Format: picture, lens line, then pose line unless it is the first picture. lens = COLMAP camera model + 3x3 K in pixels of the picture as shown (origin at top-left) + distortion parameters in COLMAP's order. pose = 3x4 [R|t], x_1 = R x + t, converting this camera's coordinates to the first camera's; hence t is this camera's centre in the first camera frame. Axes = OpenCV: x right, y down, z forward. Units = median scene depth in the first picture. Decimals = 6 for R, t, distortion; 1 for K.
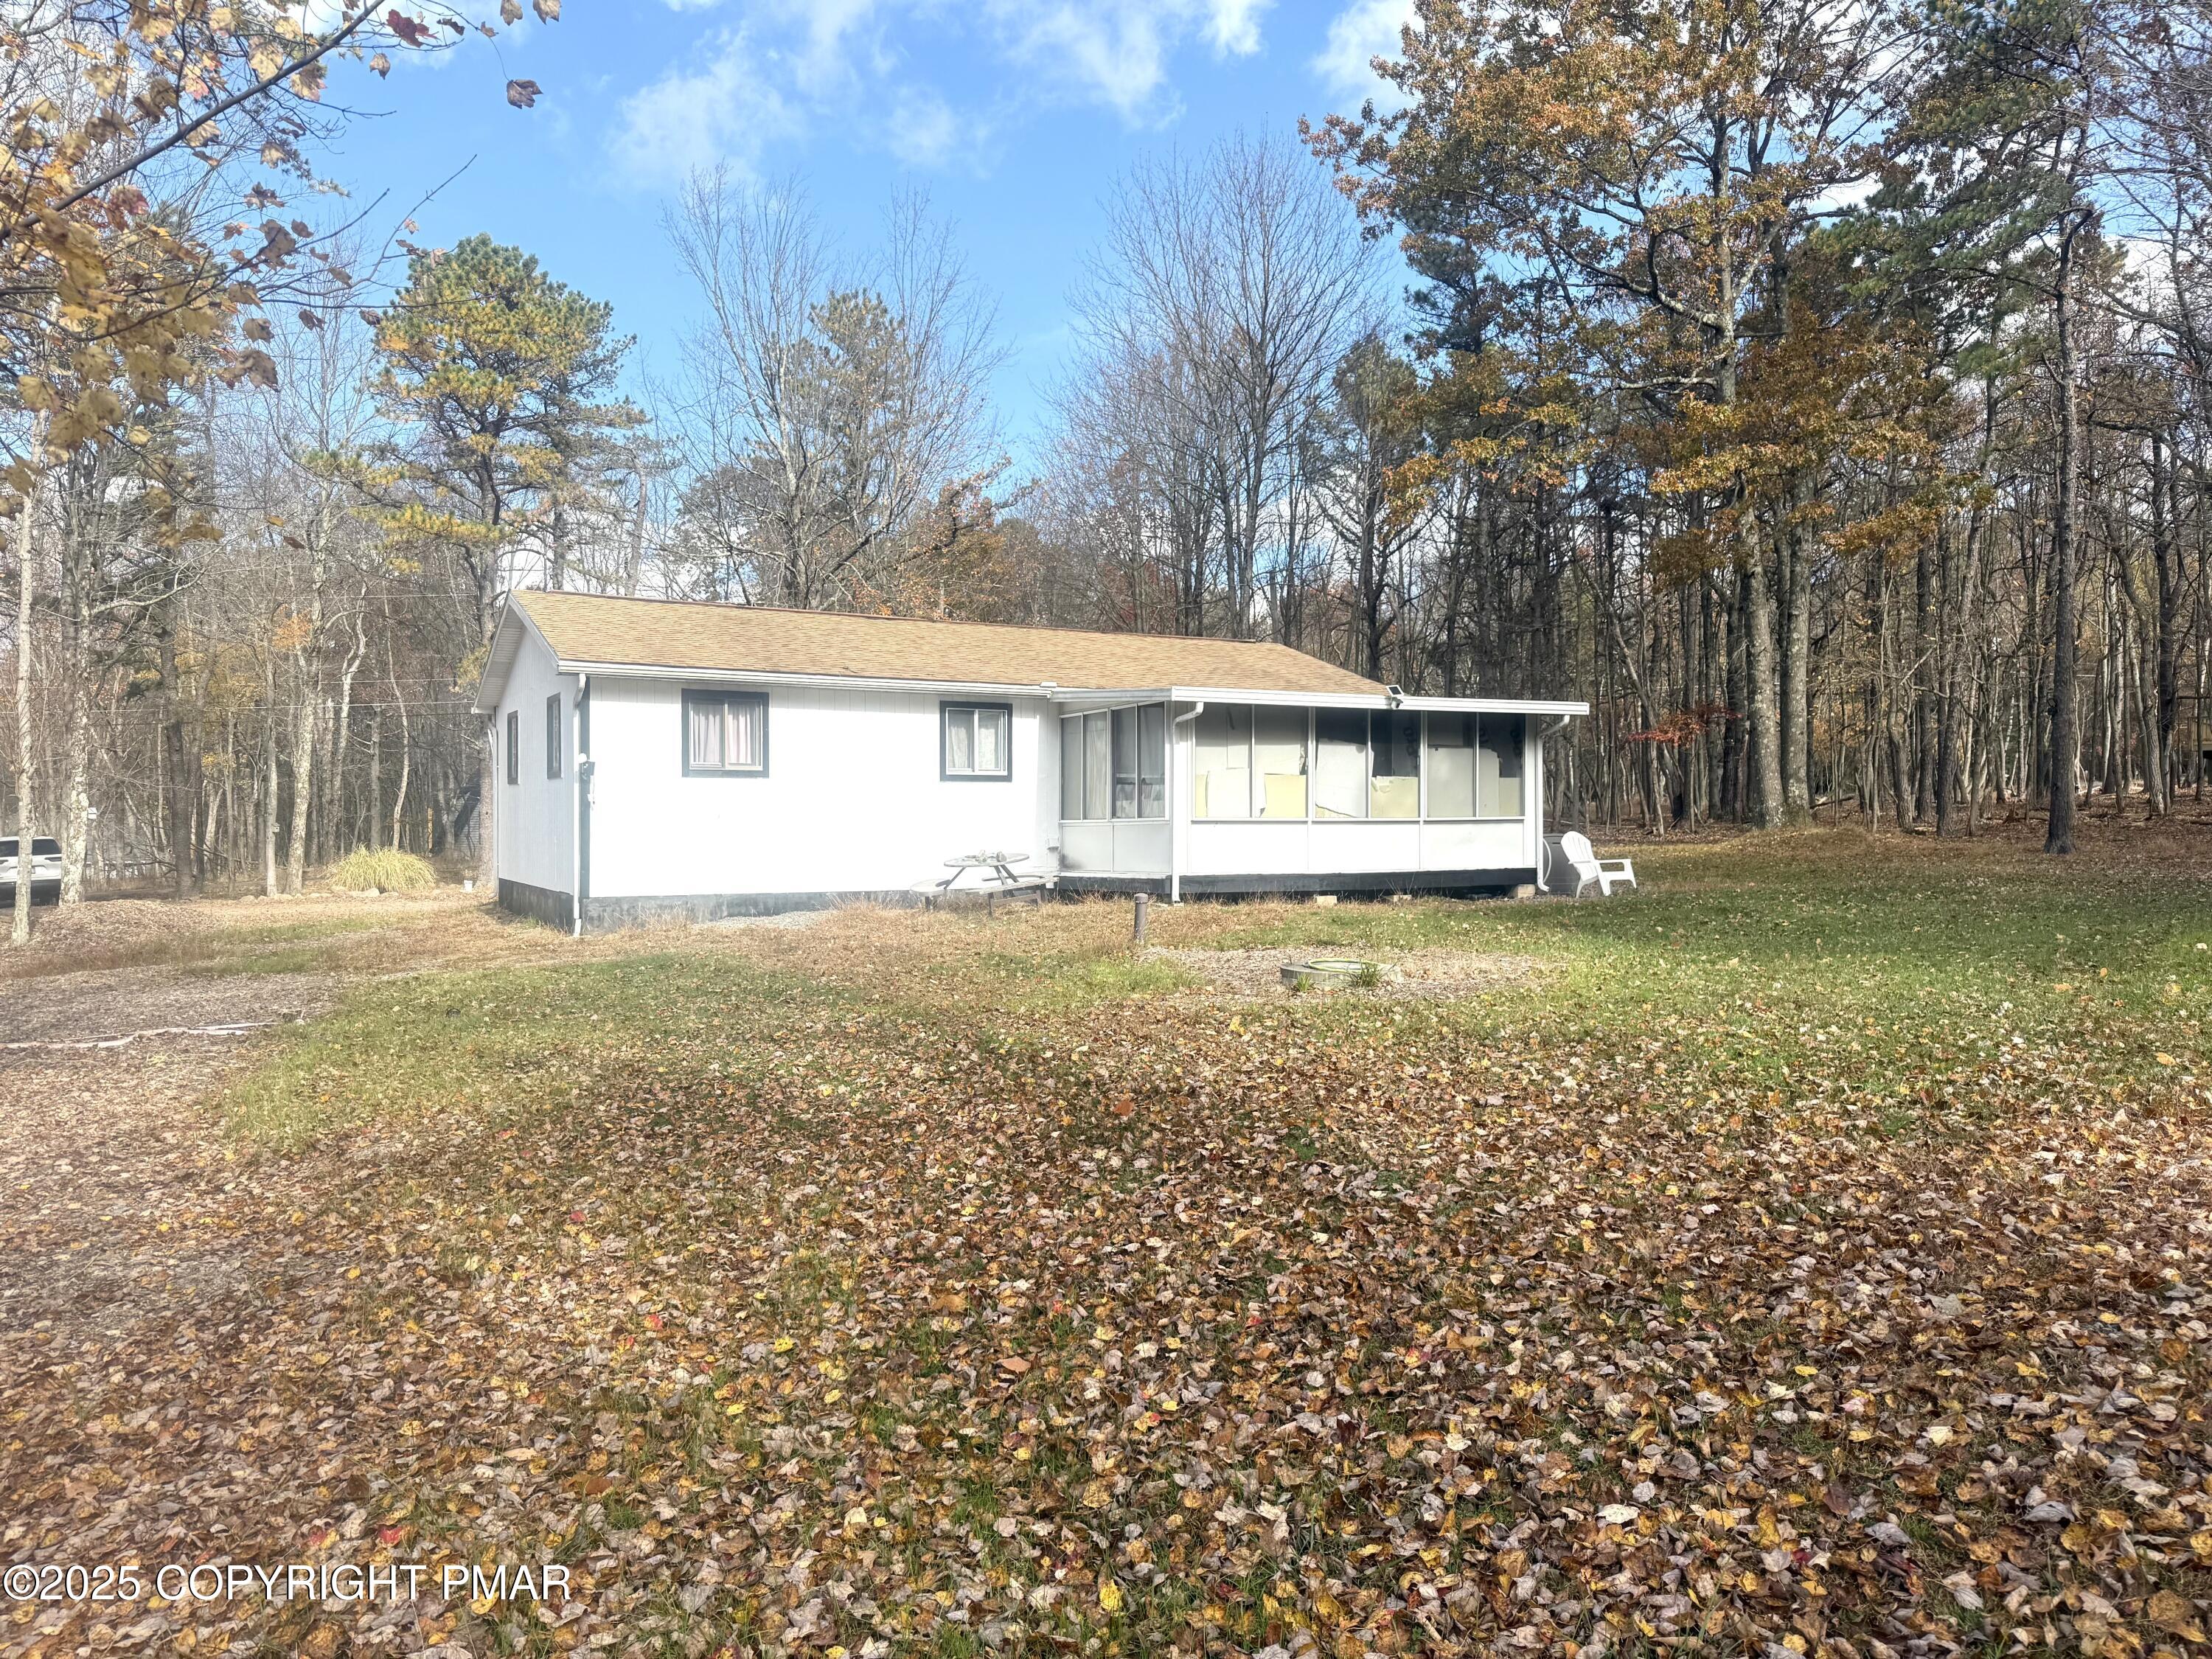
lens RADIAL K [[1551.3, 0, 1109.1], [0, 1551.3, 825.6], [0, 0, 1]] dist [0.103367, -0.000523]
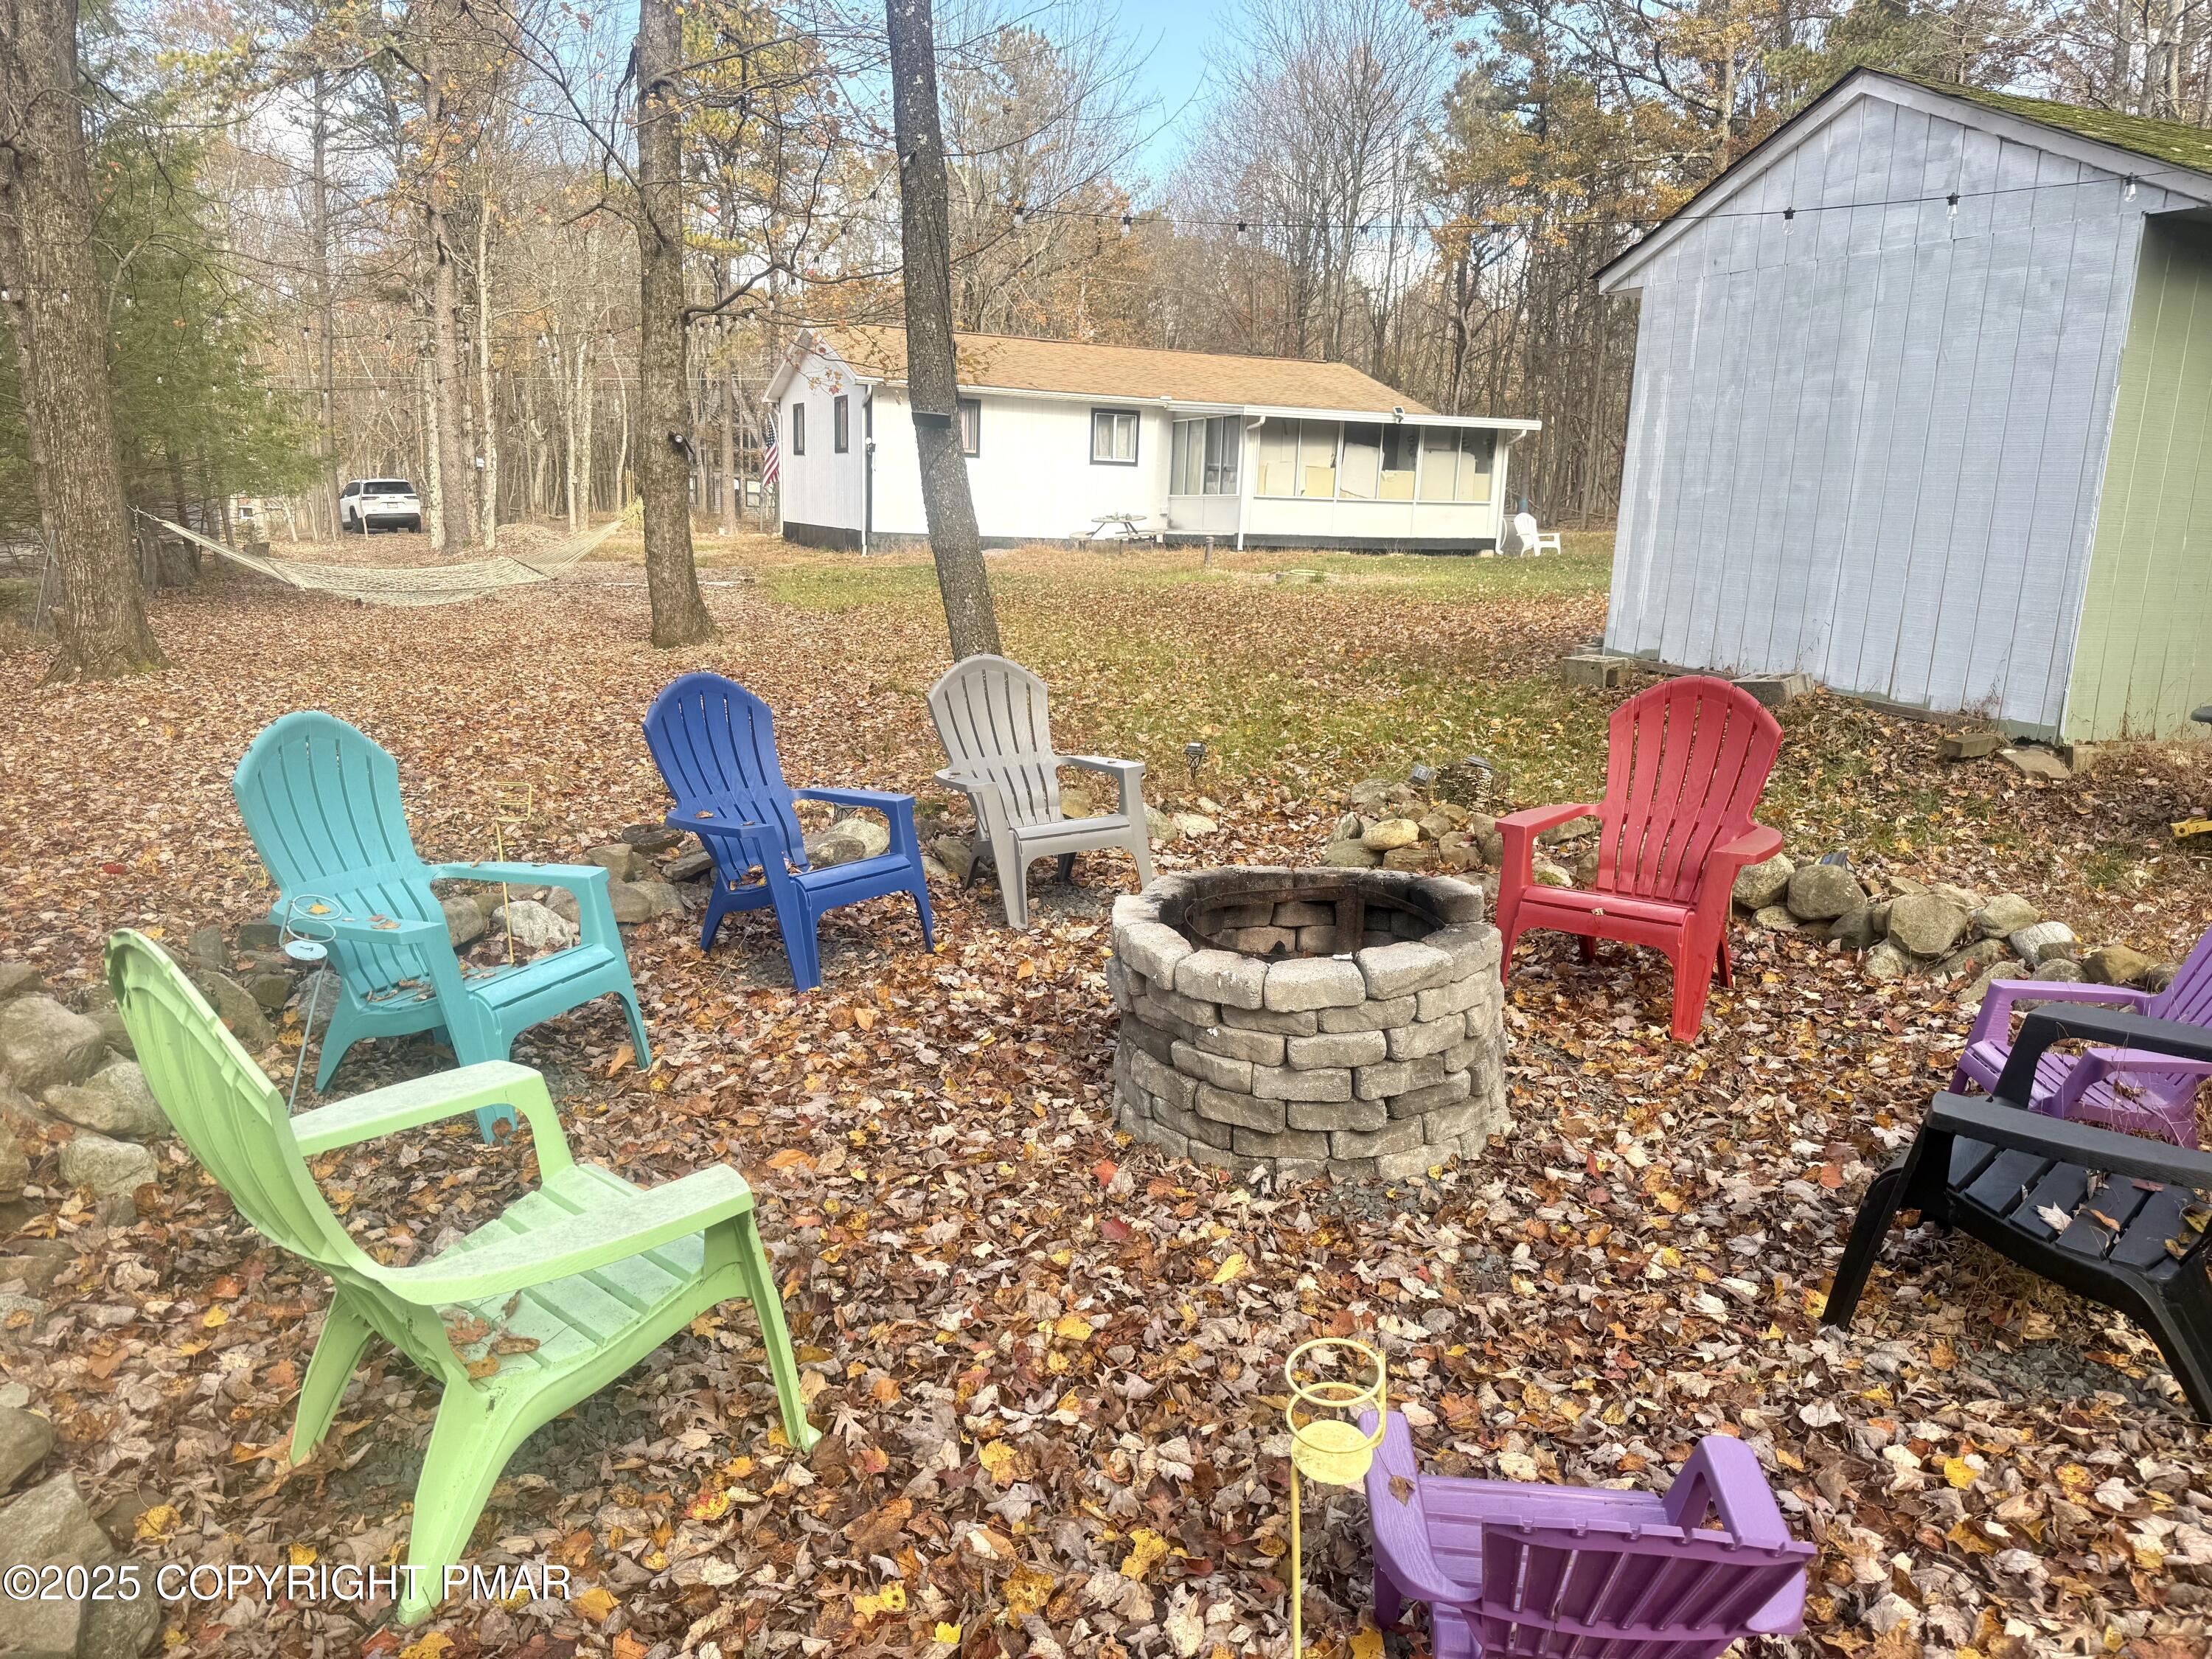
lens RADIAL K [[1551.3, 0, 1091.9], [0, 1551.3, 828.5], [0, 0, 1]] dist [0.103367, -0.000523]
pose [[0.994766, 0.054914, -0.086172, 0.041853], [-0.036590, 0.978830, 0.201377, 0.011988], [0.095406, -0.197170, 0.975716, -0.533409]]
